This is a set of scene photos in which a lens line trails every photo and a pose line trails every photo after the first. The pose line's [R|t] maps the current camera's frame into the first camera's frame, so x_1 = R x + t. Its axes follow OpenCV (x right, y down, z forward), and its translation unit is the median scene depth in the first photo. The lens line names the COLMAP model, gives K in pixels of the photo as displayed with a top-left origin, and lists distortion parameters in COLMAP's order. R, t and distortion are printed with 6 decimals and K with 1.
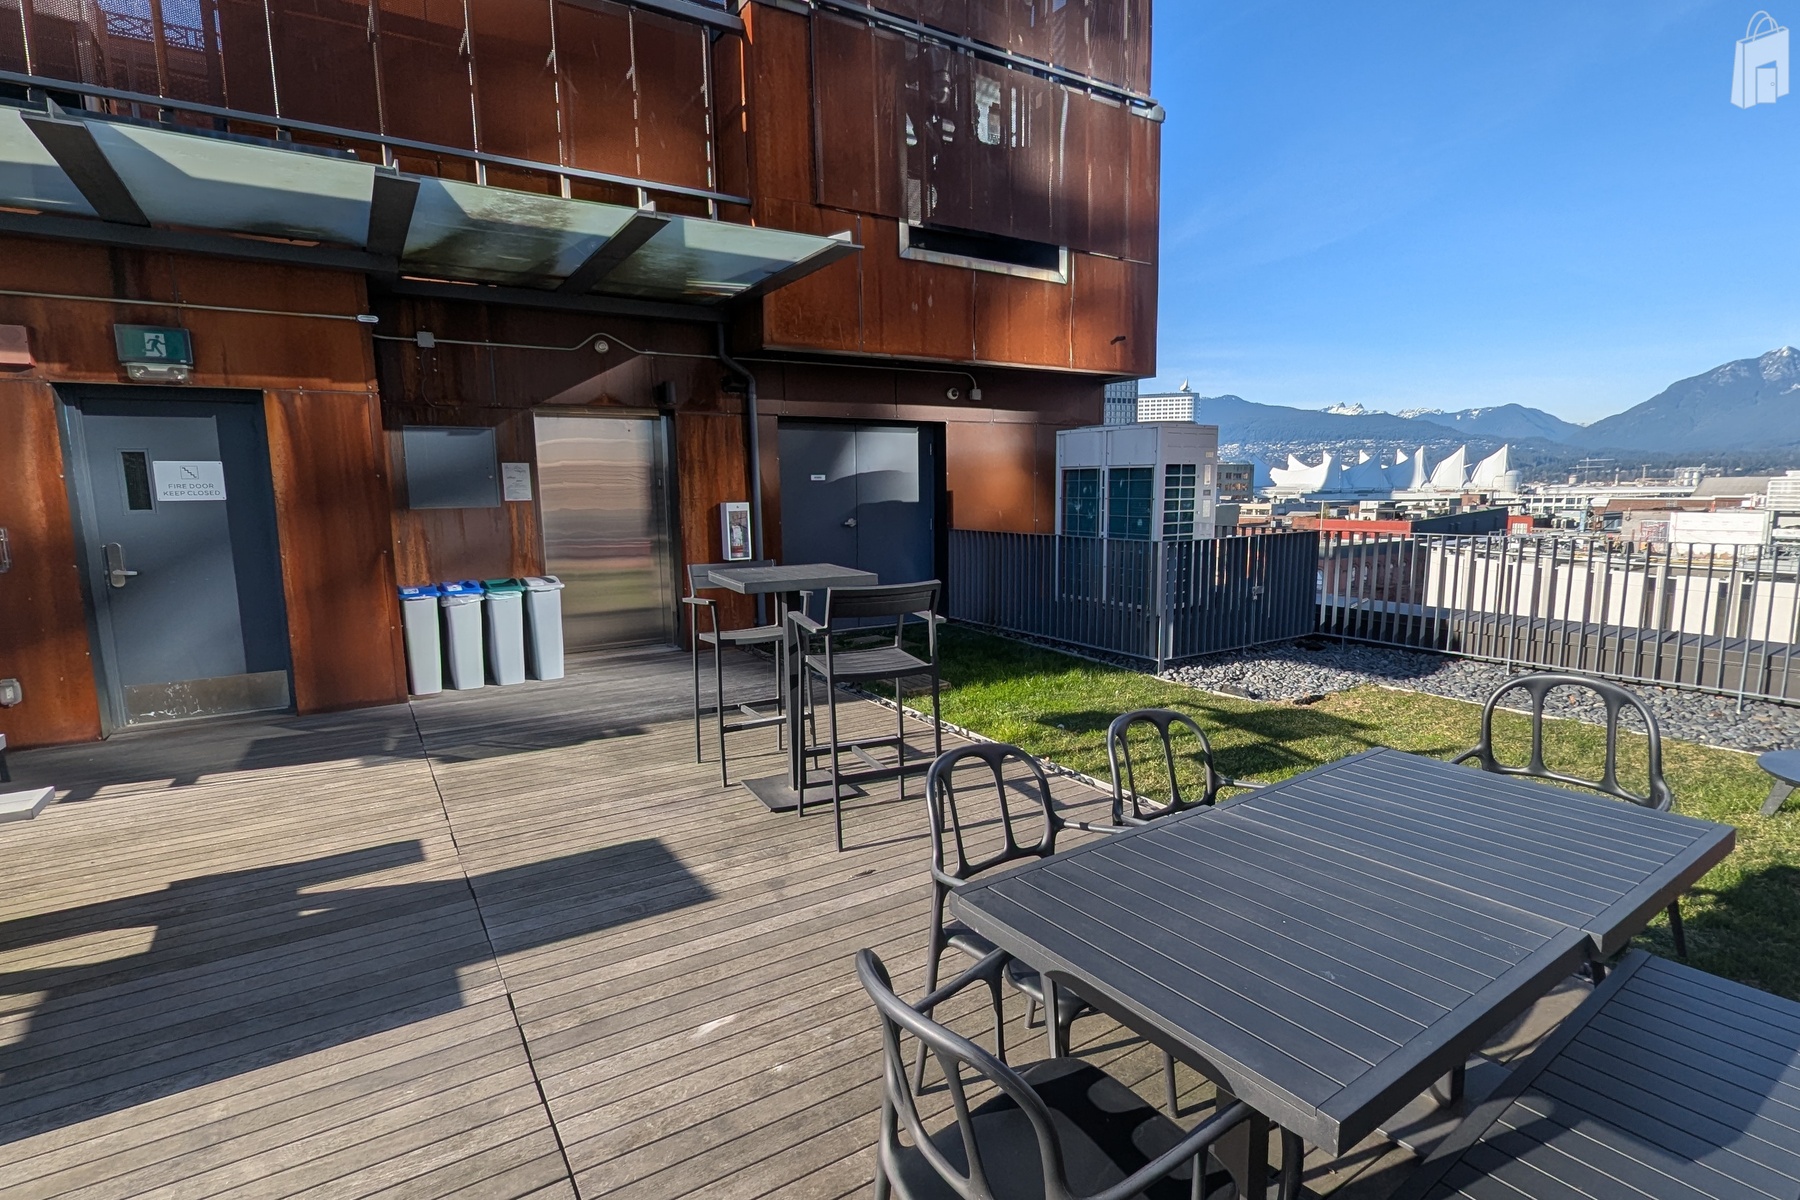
lens RADIAL K [[877.6, 0, 910.8], [0, 877.6, 609.6], [0, 0, 1]] dist [-0.001542, 0.000474]
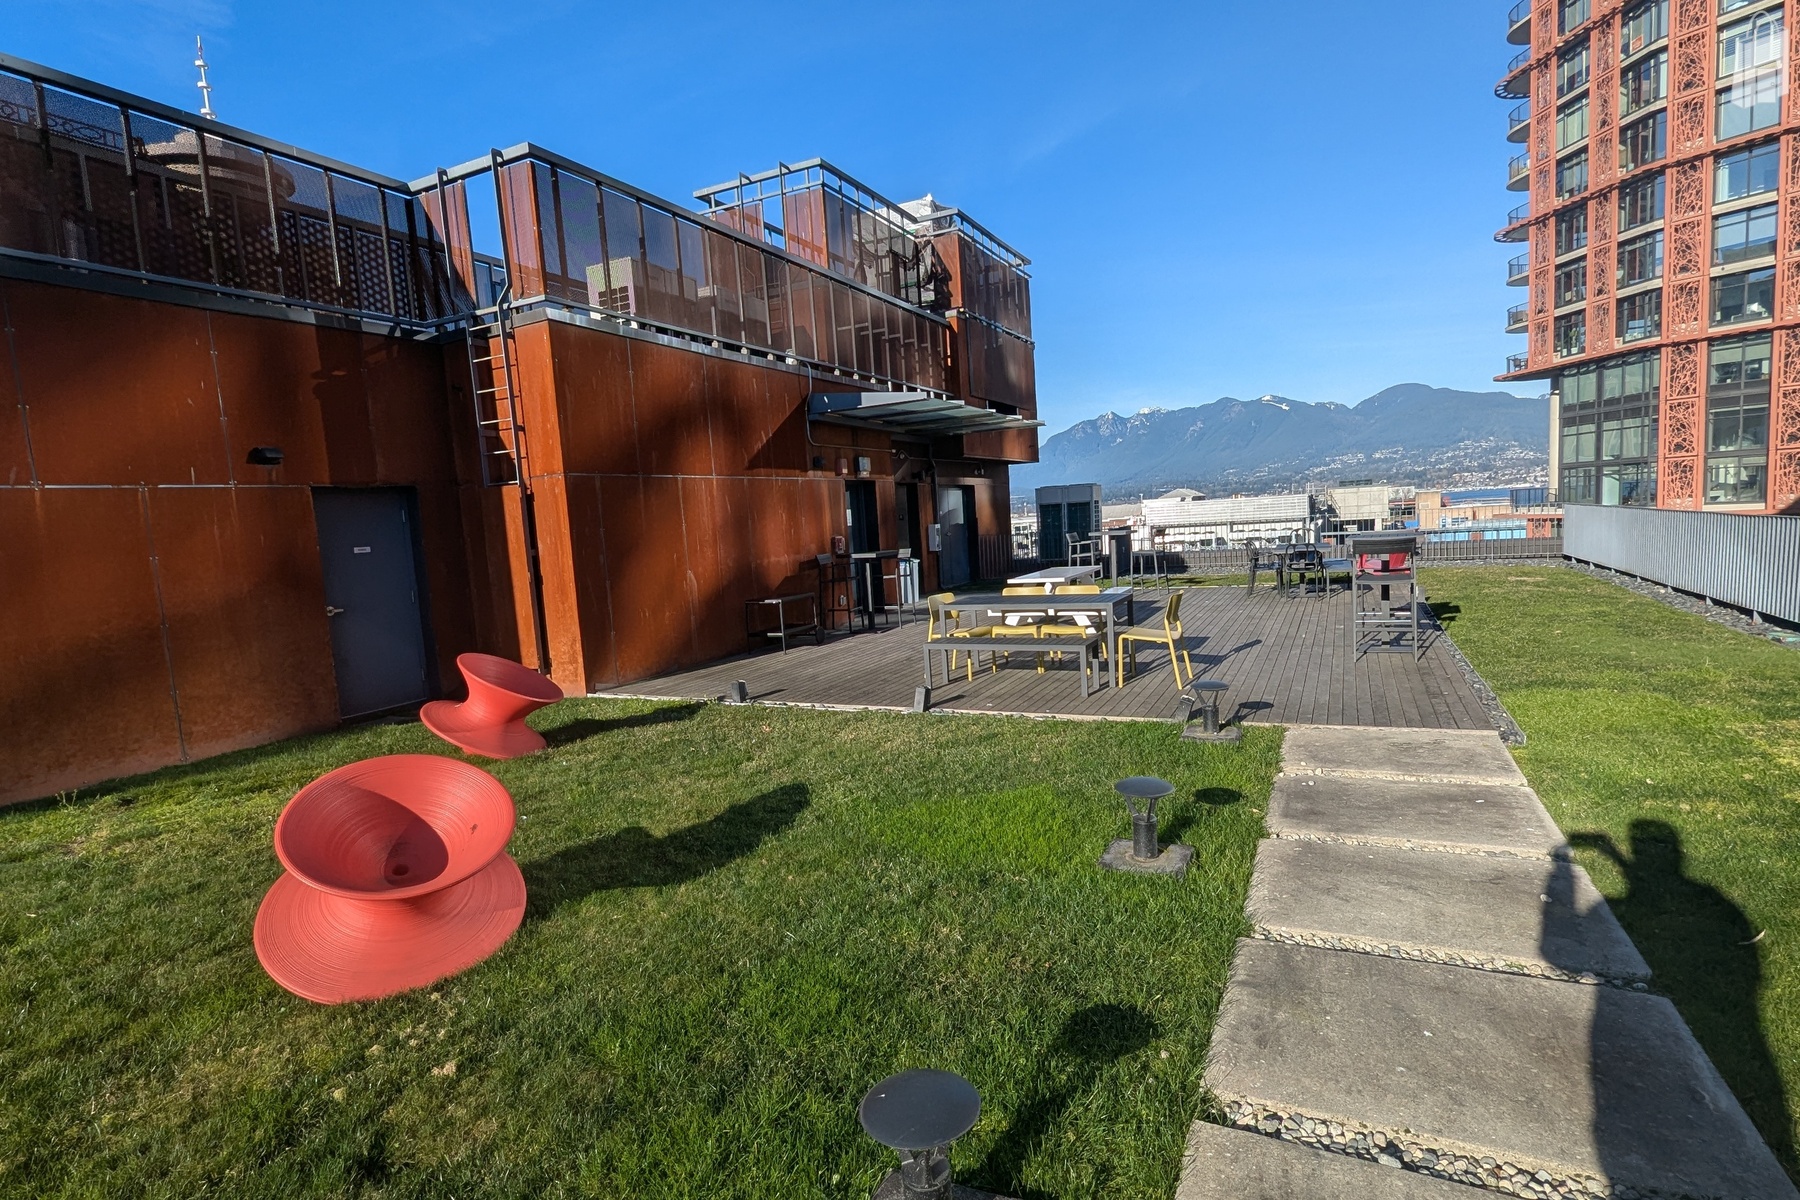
lens RADIAL K [[877.6, 0, 910.8], [0, 877.6, 609.6], [0, 0, 1]] dist [-0.001542, 0.000474]
pose [[0.855351, -0.093850, 0.509477, -1.873573], [0.121945, 0.992294, -0.021942, 0.173618], [-0.503492, 0.080896, 0.860204, -1.121038]]
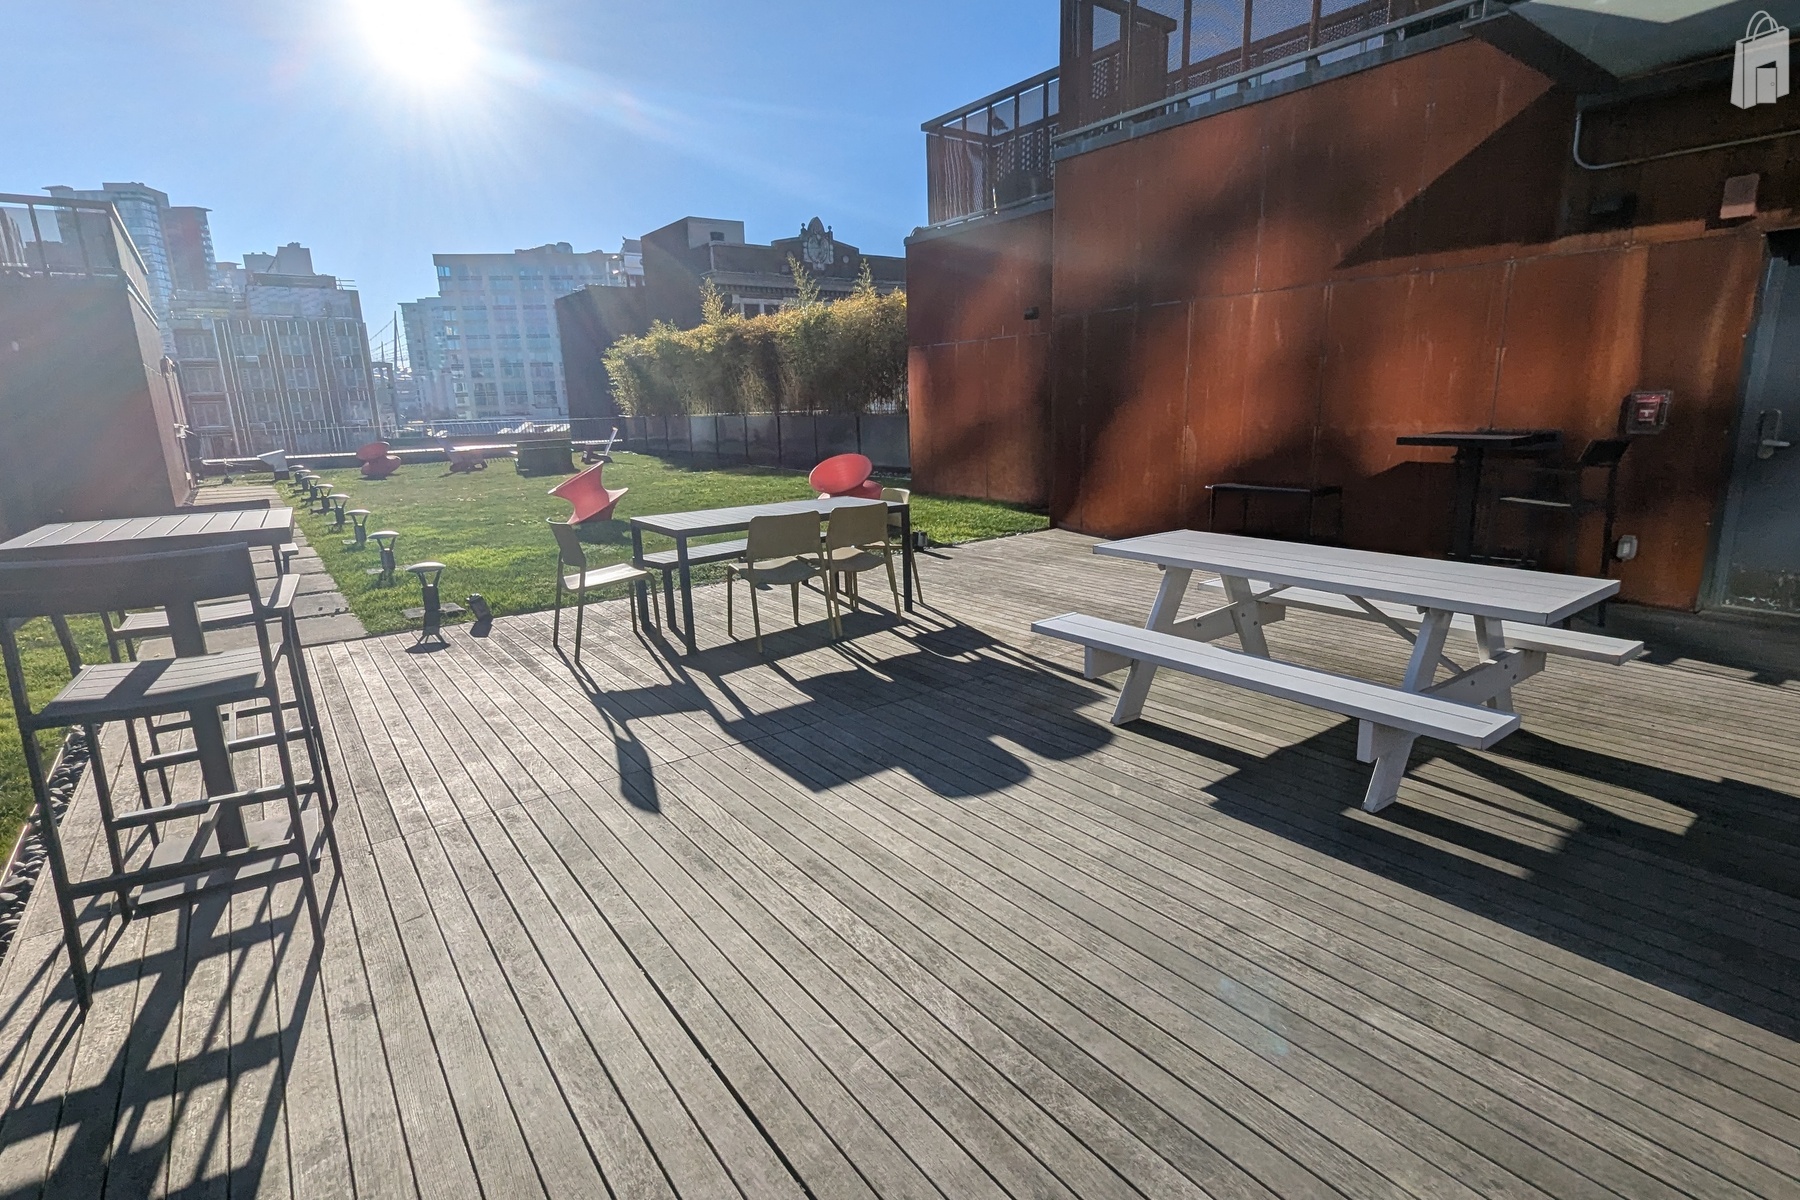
lens RADIAL K [[877.6, 0, 910.8], [0, 877.6, 609.6], [0, 0, 1]] dist [-0.001542, 0.000474]
pose [[0.078536, 0.245162, -0.966296, -0.035680], [-0.112598, 0.965269, 0.235750, 0.010865], [0.990532, 0.090288, 0.103413, 0.023212]]
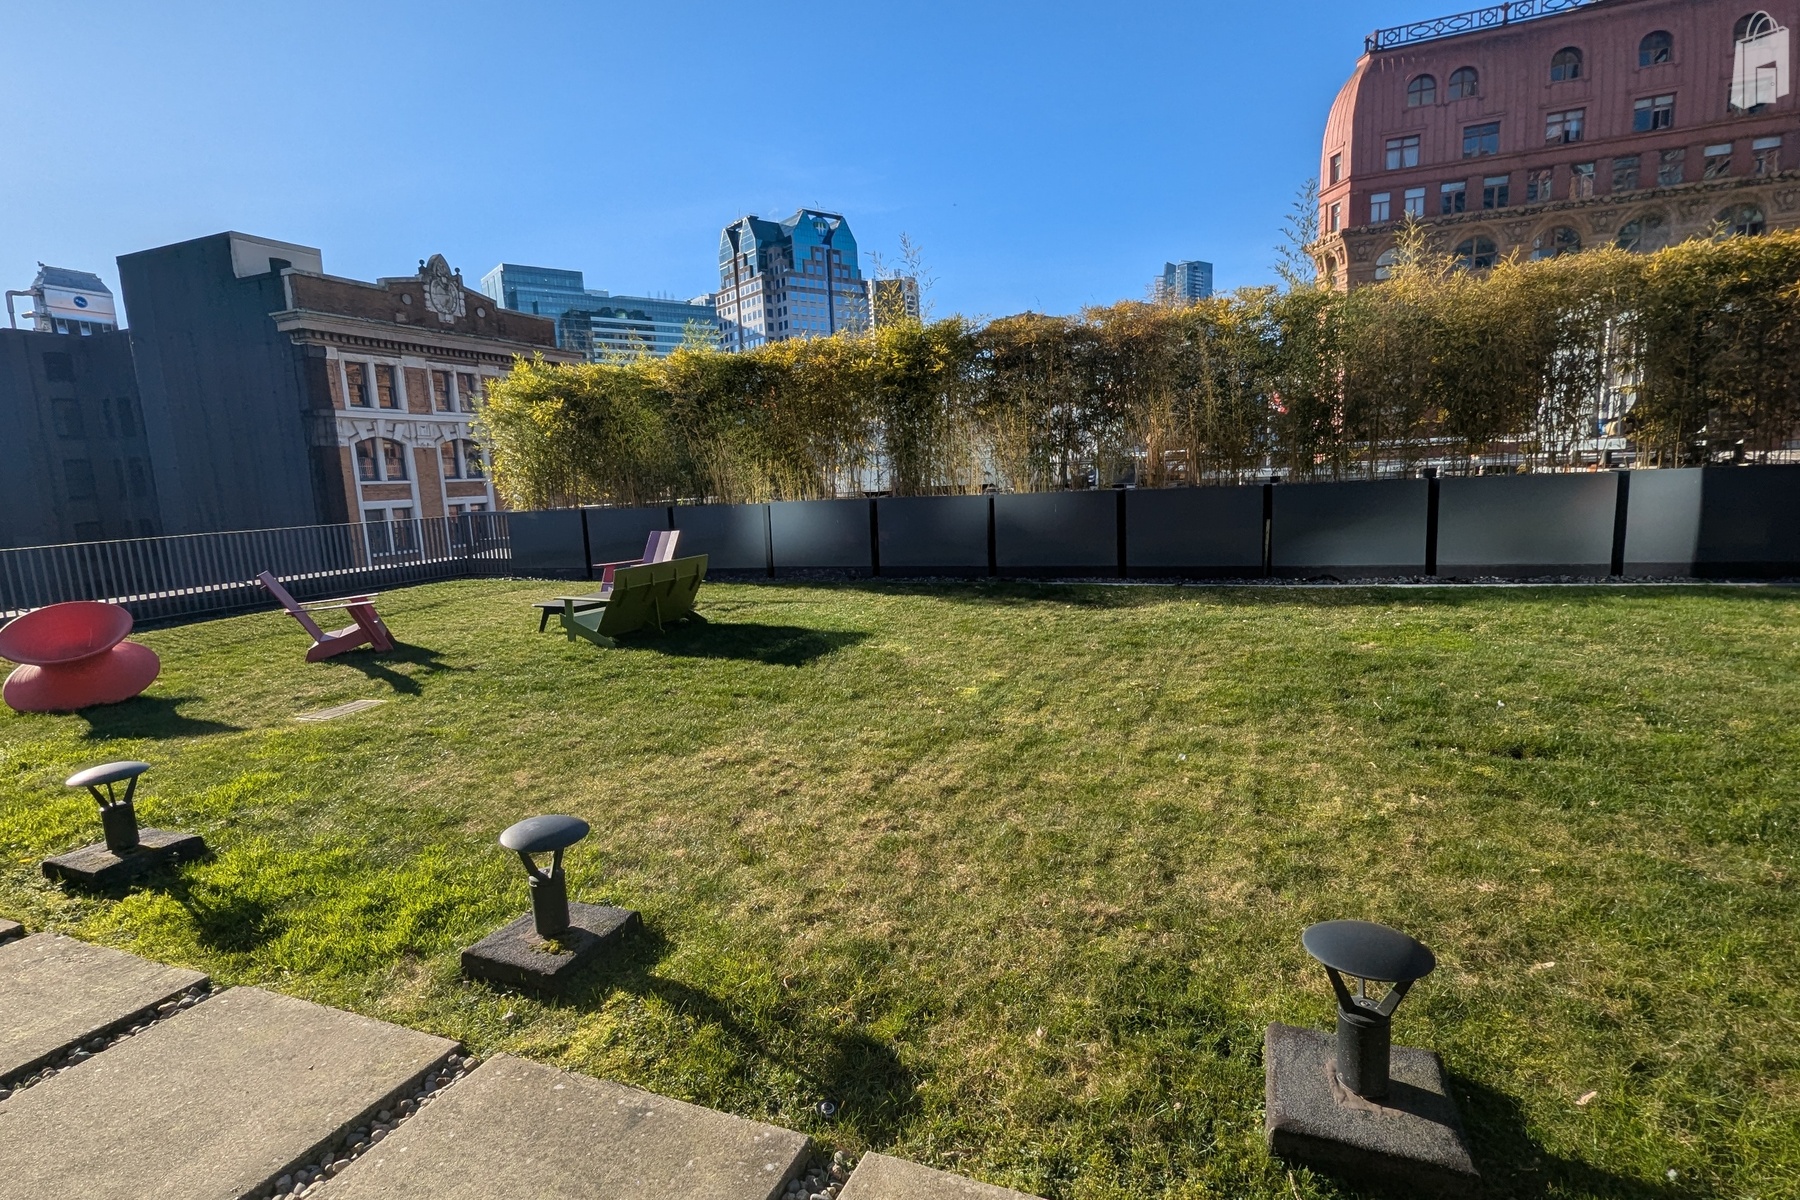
lens RADIAL K [[877.6, 0, 910.8], [0, 877.6, 609.6], [0, 0, 1]] dist [-0.001542, 0.000474]
pose [[0.580815, 0.112731, -0.806192, -2.249239], [-0.077328, 0.993527, 0.083216, 0.274355], [0.810354, 0.014008, 0.585773, -1.586170]]
